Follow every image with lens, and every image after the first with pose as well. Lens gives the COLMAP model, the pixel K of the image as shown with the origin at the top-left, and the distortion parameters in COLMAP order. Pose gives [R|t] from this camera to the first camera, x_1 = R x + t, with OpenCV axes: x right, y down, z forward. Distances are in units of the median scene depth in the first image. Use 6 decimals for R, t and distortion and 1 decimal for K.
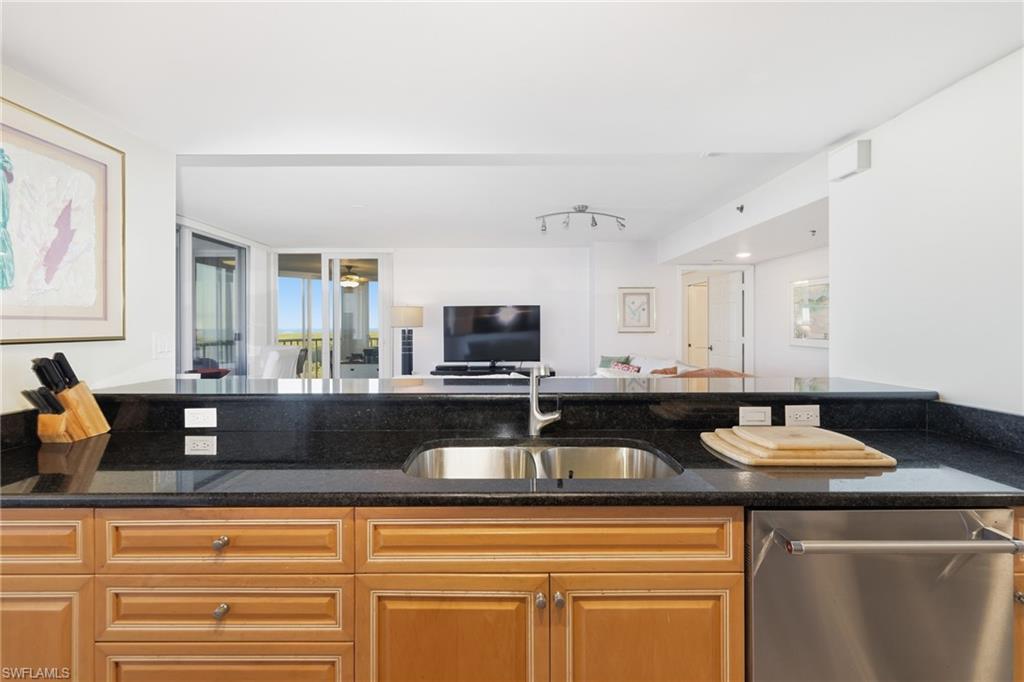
lens RADIAL K [[439.3, 0, 503.2], [0, 439.3, 325.0], [0, 0, 1]] dist [-0.002593, 0.002670]
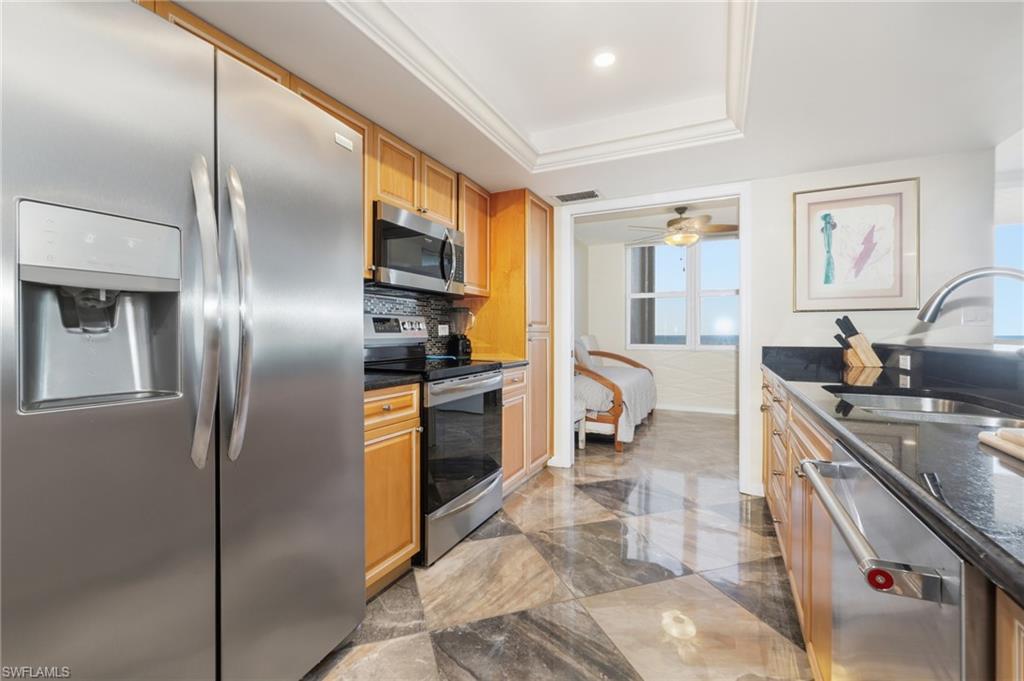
lens RADIAL K [[439.3, 0, 511.3], [0, 439.3, 337.3], [0, 0, 1]] dist [-0.002593, 0.002670]
pose [[-0.425833, 0.008880, -0.904758, 1.145876], [0.001938, 0.999958, 0.008902, 0.124712], [0.904800, 0.002037, -0.425832, 0.488255]]
